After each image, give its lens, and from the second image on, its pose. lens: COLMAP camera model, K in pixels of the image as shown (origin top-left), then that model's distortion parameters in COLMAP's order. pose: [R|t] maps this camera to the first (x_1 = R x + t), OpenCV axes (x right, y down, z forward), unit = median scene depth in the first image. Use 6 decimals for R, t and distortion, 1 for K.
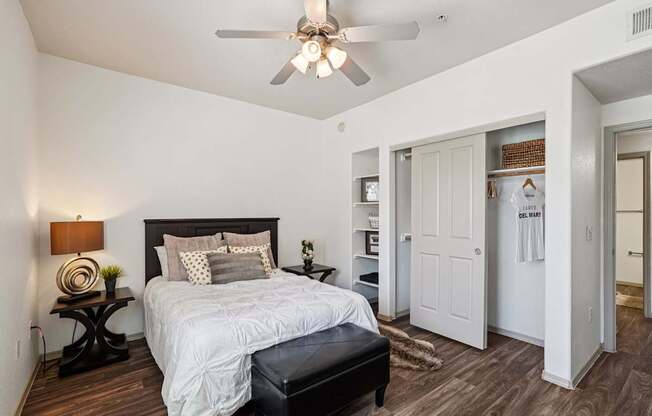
lens RADIAL K [[300.6, 0, 328.7], [0, 300.6, 211.8], [0, 0, 1]] dist [0.001342, 0.000714]
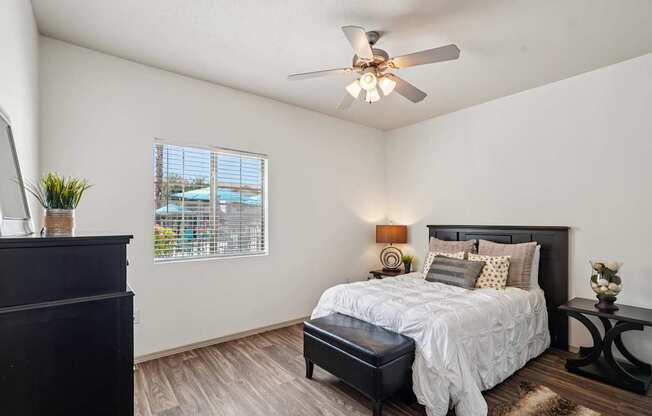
lens RADIAL K [[291.0, 0, 327.5], [0, 291.0, 219.5], [0, 0, 1]] dist [0.000002, 0.000117]
pose [[0.006195, -0.003414, -0.999975, 0.797357], [0.003334, 0.999989, -0.003394, 0.003934], [0.999975, -0.003313, 0.006207, 0.617017]]
